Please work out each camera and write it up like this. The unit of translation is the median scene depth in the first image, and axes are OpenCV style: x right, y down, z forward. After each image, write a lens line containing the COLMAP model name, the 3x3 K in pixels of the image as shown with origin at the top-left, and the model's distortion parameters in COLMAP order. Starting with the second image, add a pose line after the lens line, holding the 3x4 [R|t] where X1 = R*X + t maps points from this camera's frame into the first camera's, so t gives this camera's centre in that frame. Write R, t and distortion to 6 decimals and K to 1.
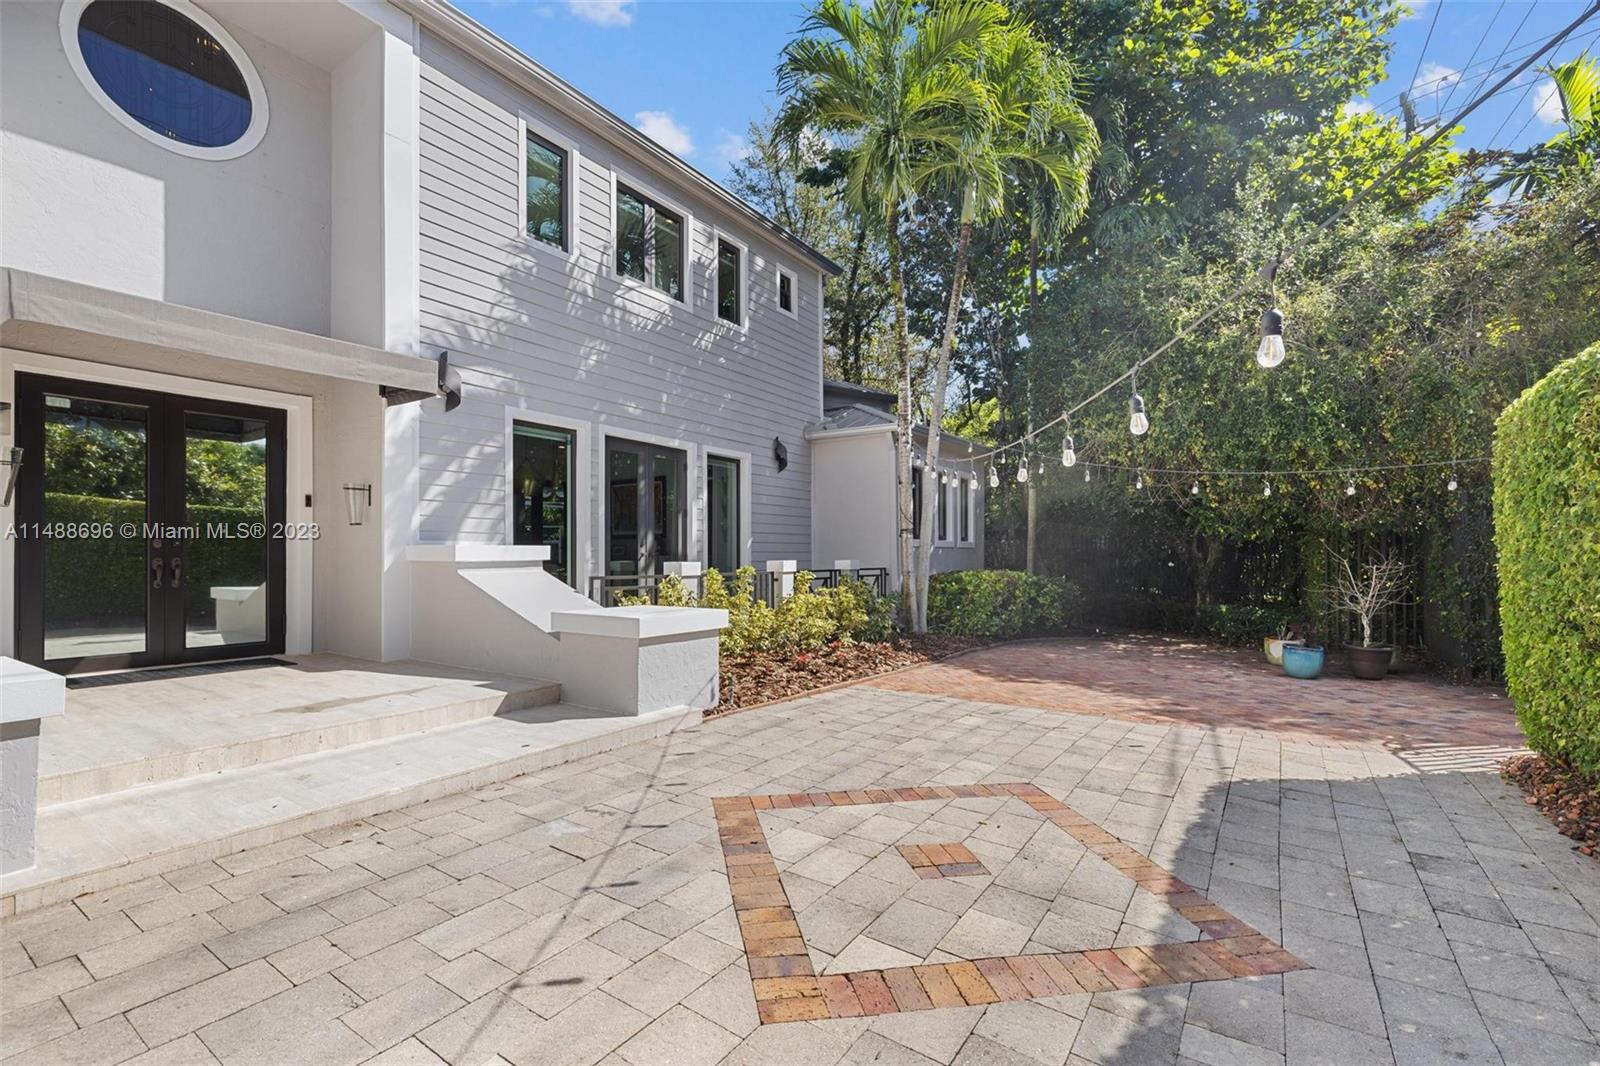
lens RADIAL K [[708.0, 0, 798.6], [0, 708.0, 540.7], [0, 0, 1]] dist [0.002585, 0.000379]
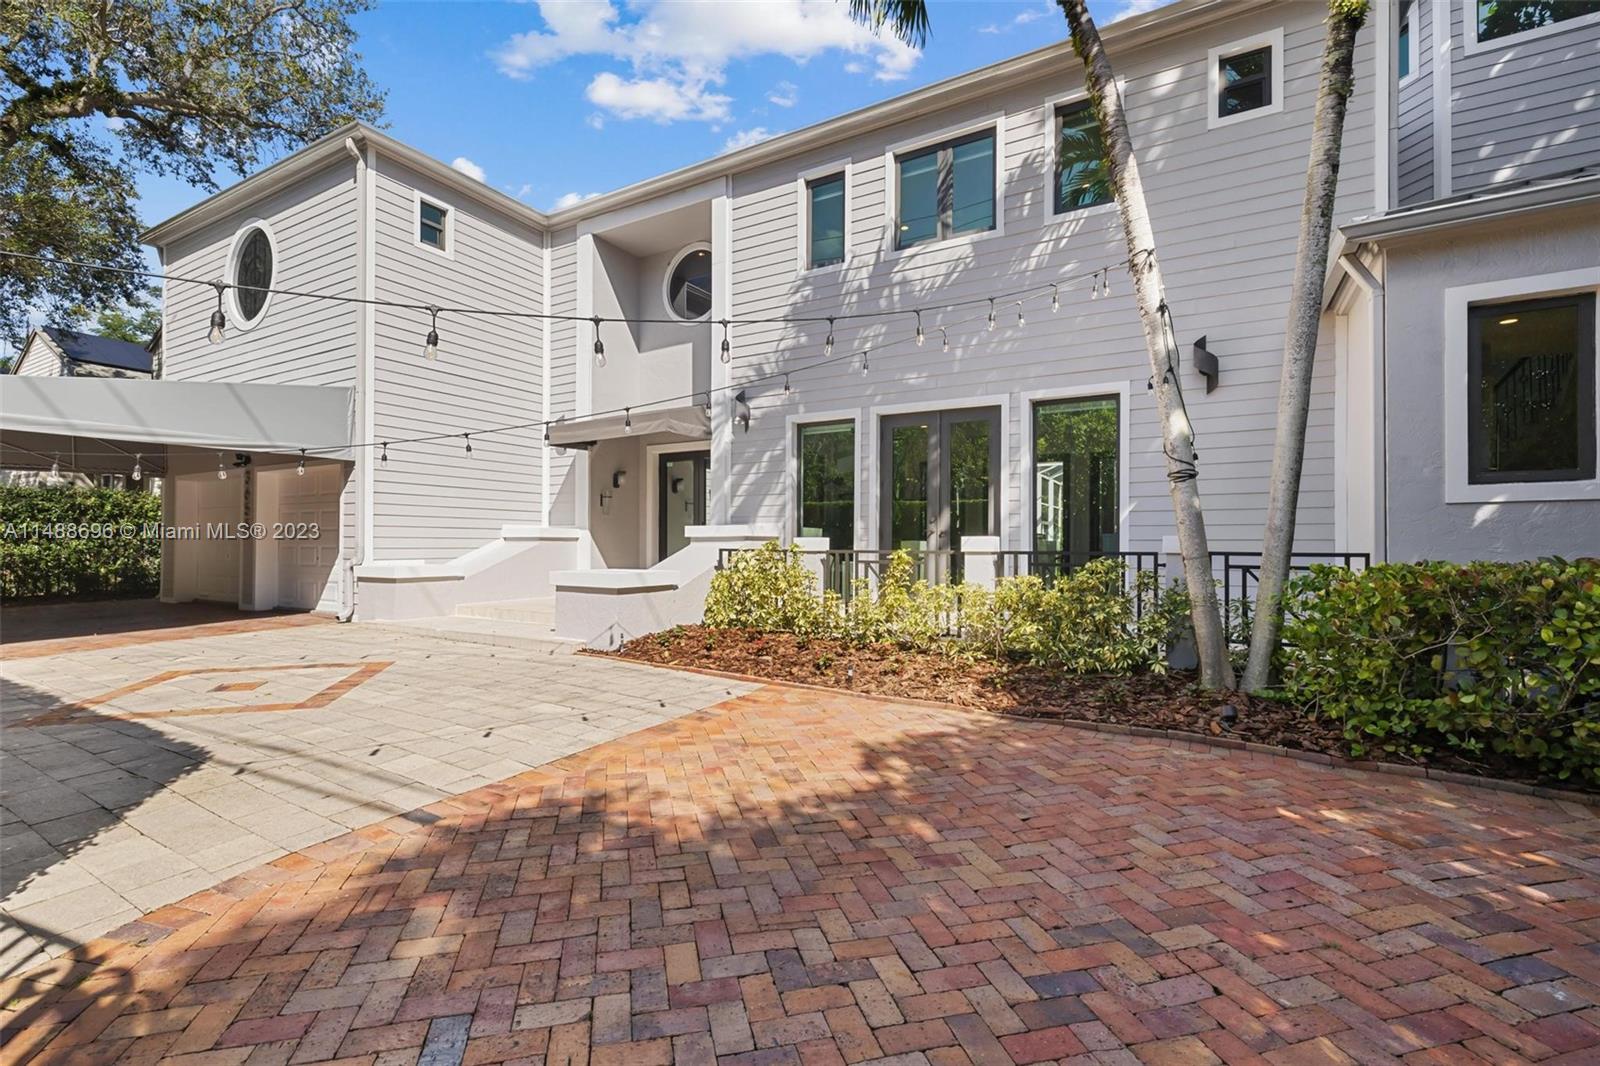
lens RADIAL K [[708.0, 0, 795.0], [0, 708.0, 534.1], [0, 0, 1]] dist [0.002585, 0.000379]
pose [[0.066436, -0.013328, -0.997702, 0.791515], [0.019729, 0.999733, -0.012042, 0.035256], [0.997596, -0.018883, 0.066682, 0.855676]]
